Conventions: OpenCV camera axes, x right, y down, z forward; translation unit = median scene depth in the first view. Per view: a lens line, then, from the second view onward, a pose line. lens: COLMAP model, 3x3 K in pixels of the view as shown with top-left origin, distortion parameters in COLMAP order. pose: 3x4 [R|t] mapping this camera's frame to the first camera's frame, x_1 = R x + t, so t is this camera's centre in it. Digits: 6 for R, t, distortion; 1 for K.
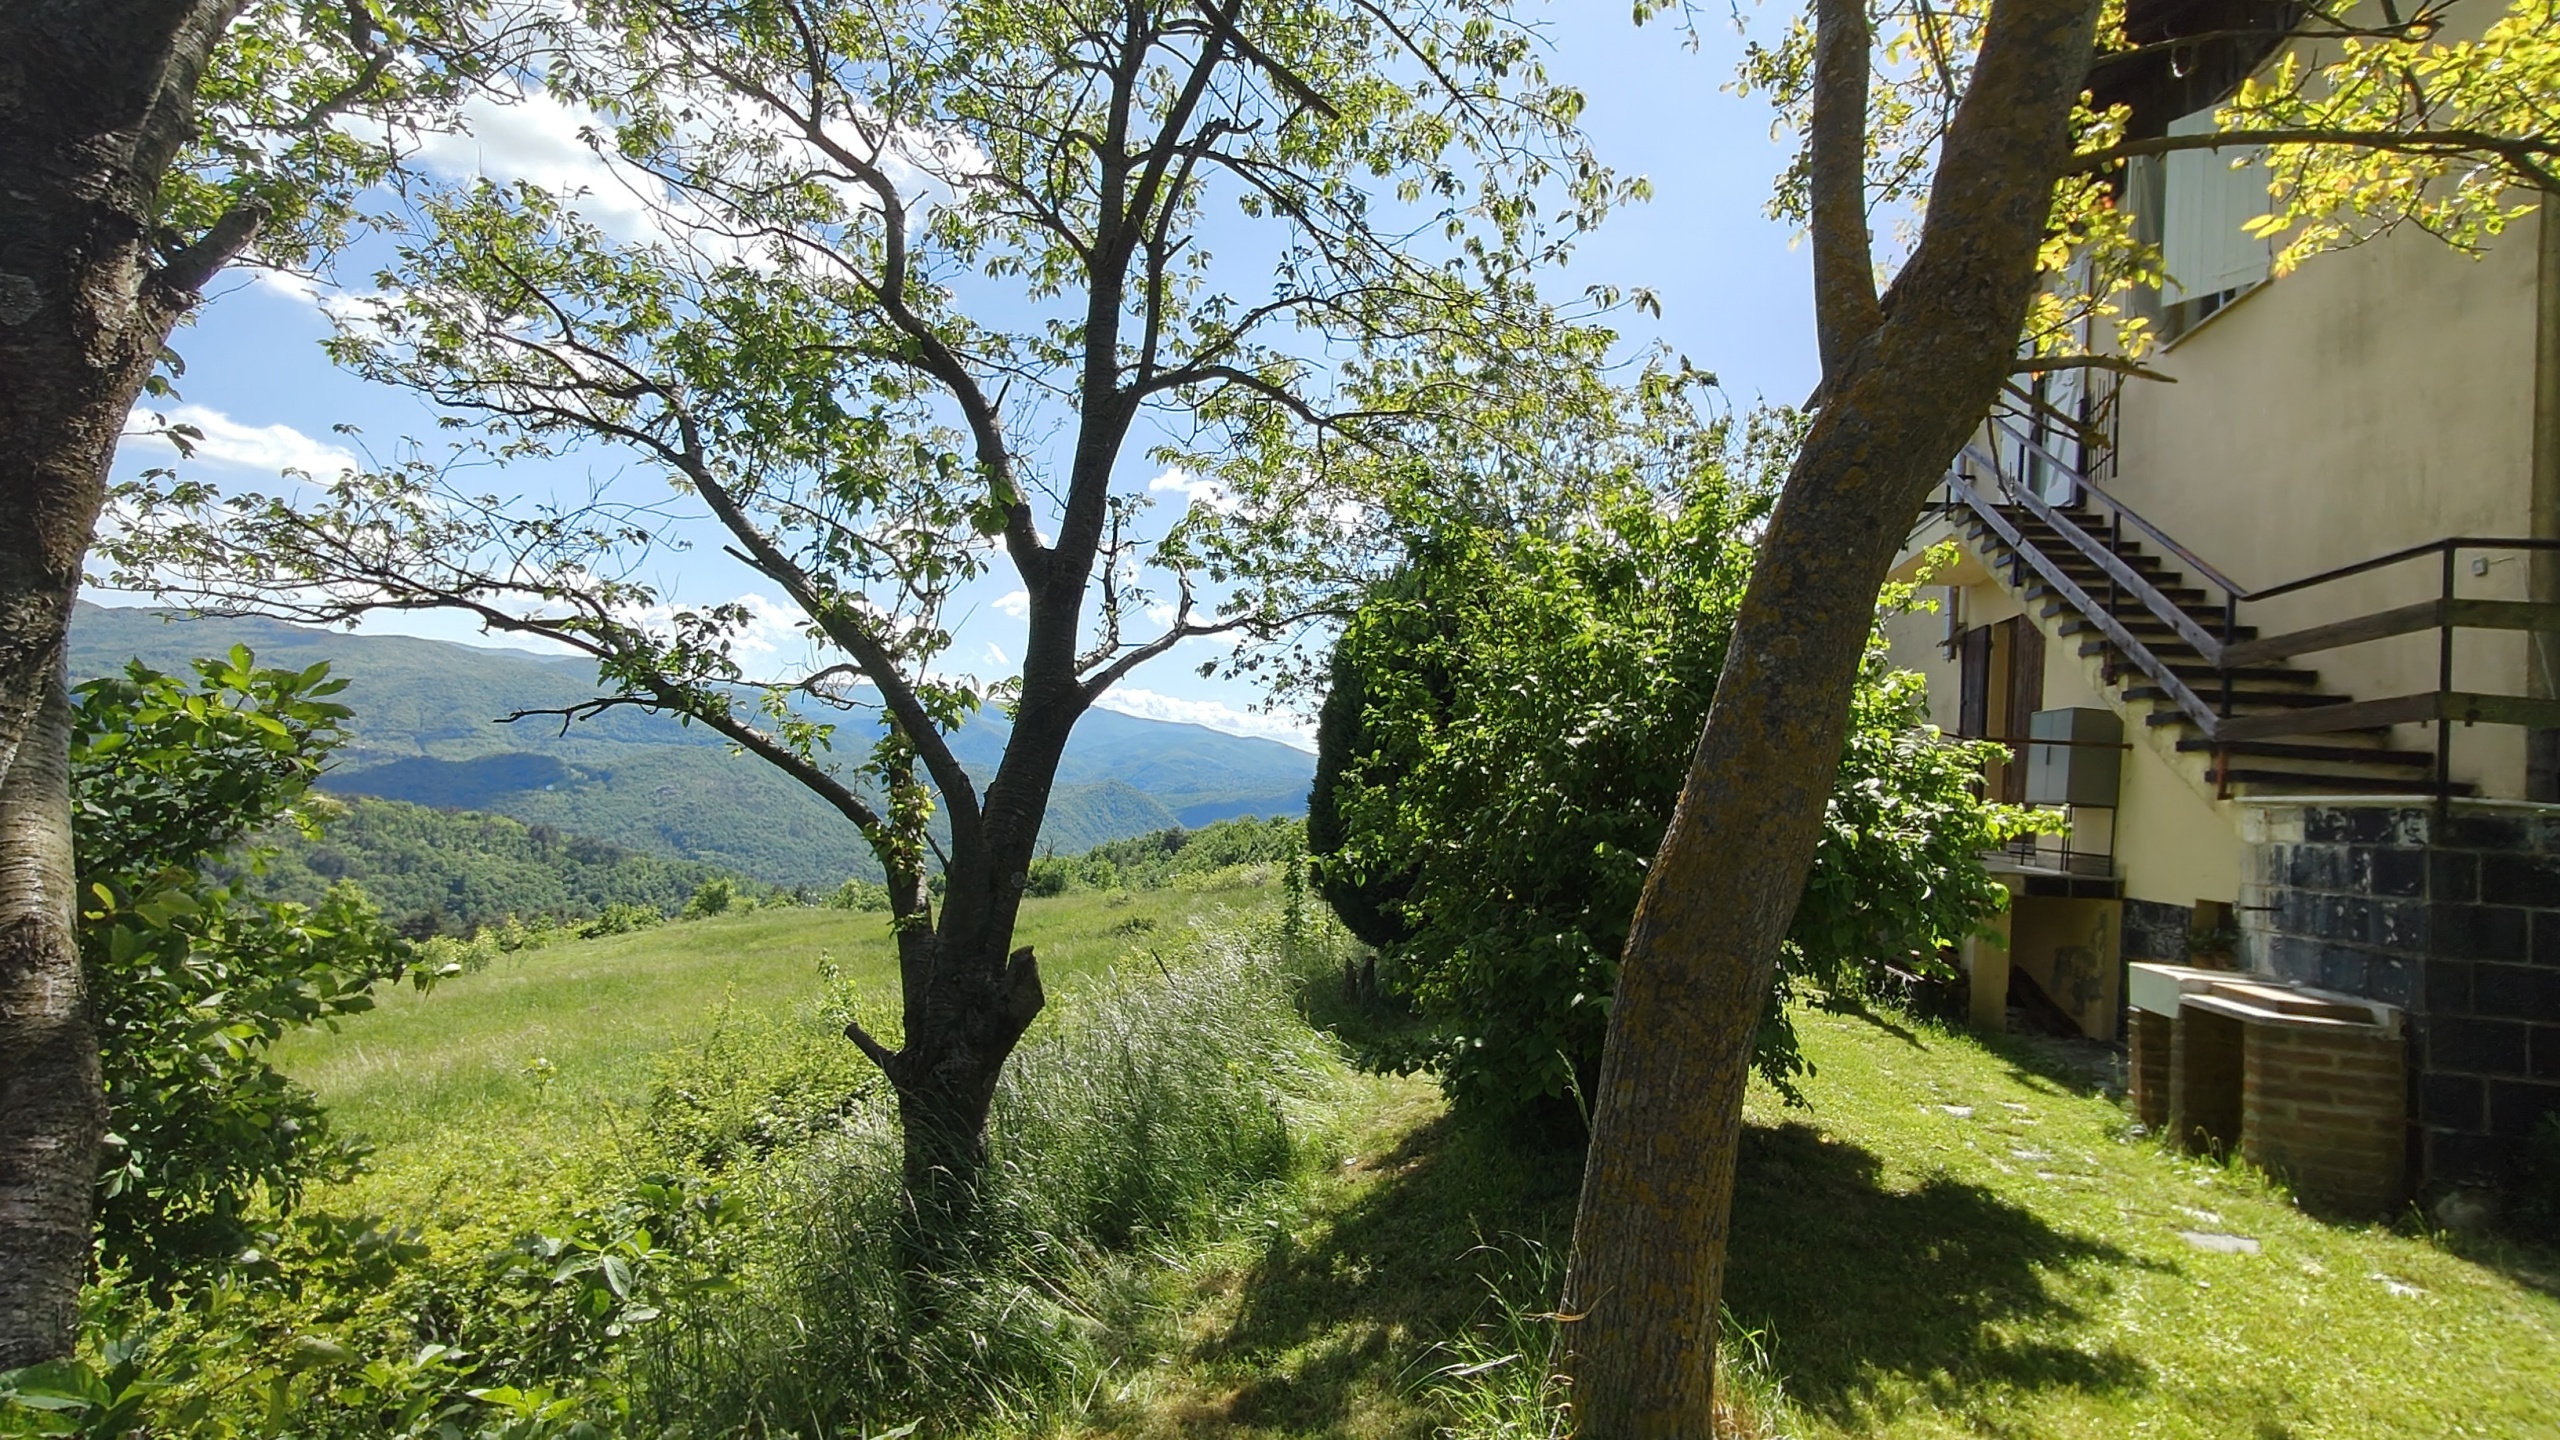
lens RADIAL K [[1209.7, 0, 1263.4], [0, 1209.7, 725.8], [0, 0, 1]] dist [0.000279, -0.001399]
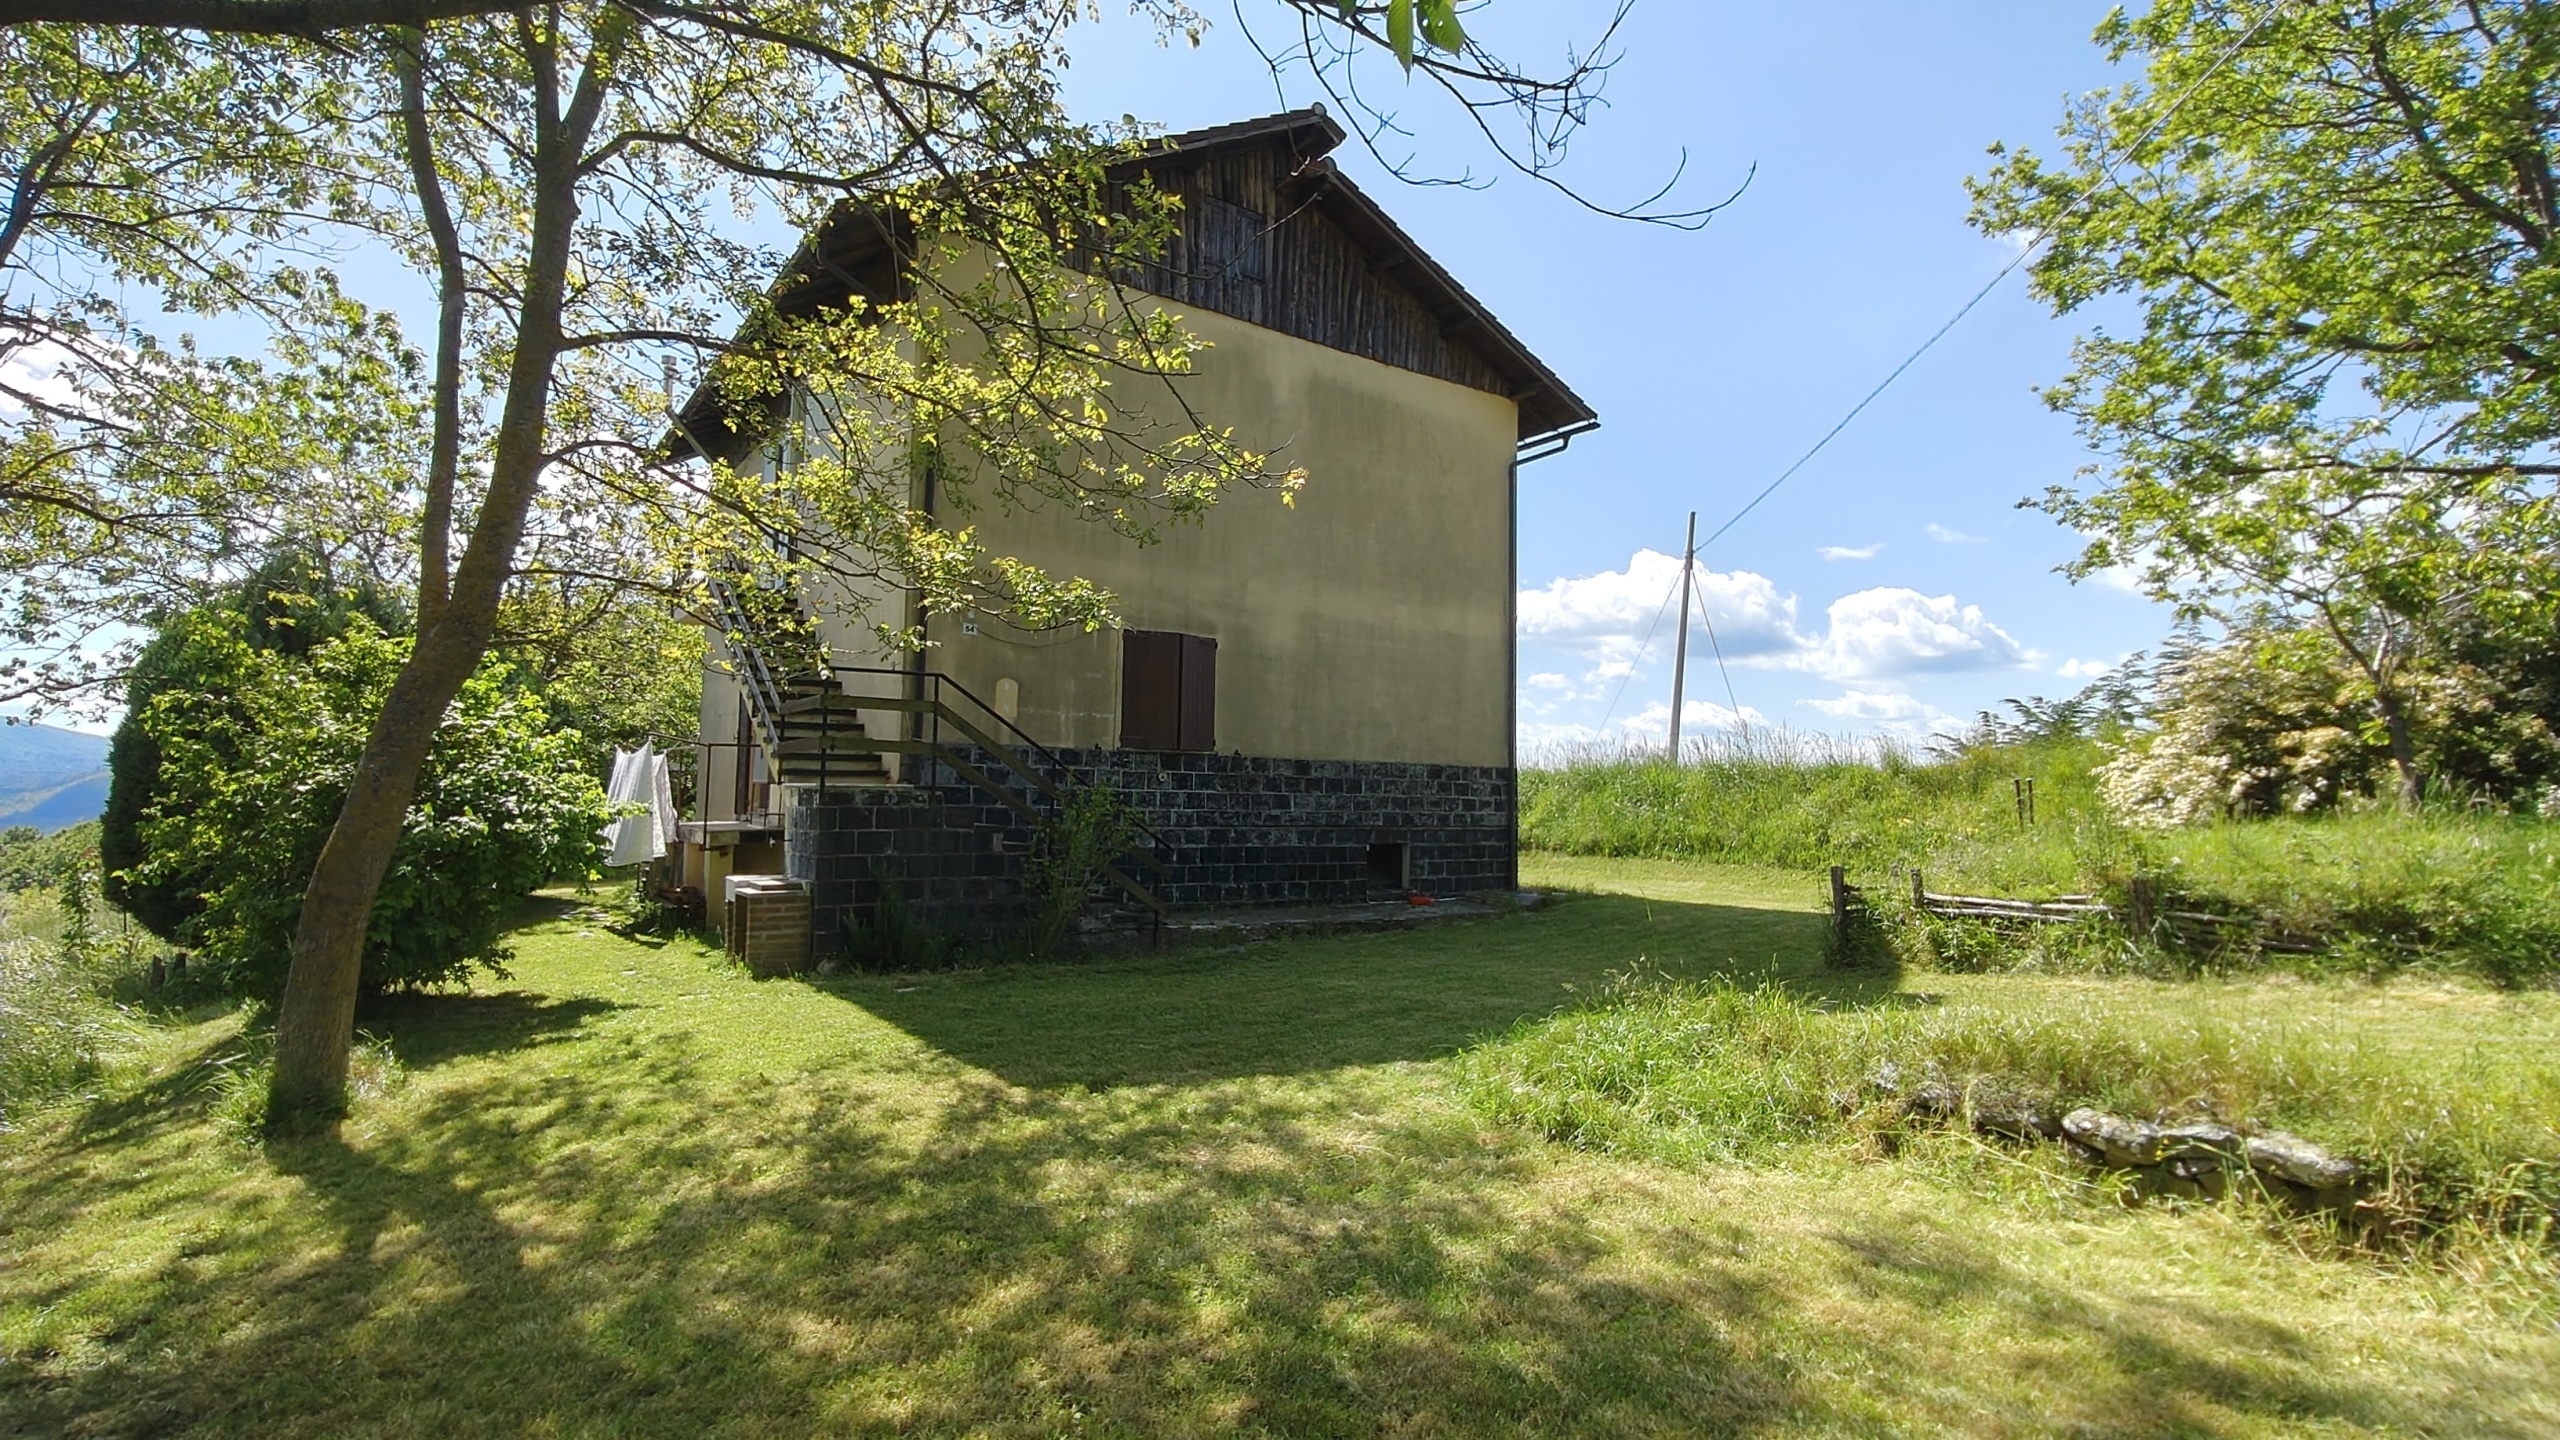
lens RADIAL K [[1209.7, 0, 1270.1], [0, 1209.7, 716.9], [0, 0, 1]] dist [0.000279, -0.001399]
pose [[0.685566, -0.021203, 0.727702, -0.026674], [0.007205, 0.999724, 0.022341, -0.040734], [-0.727975, -0.010073, 0.685530, -0.428743]]
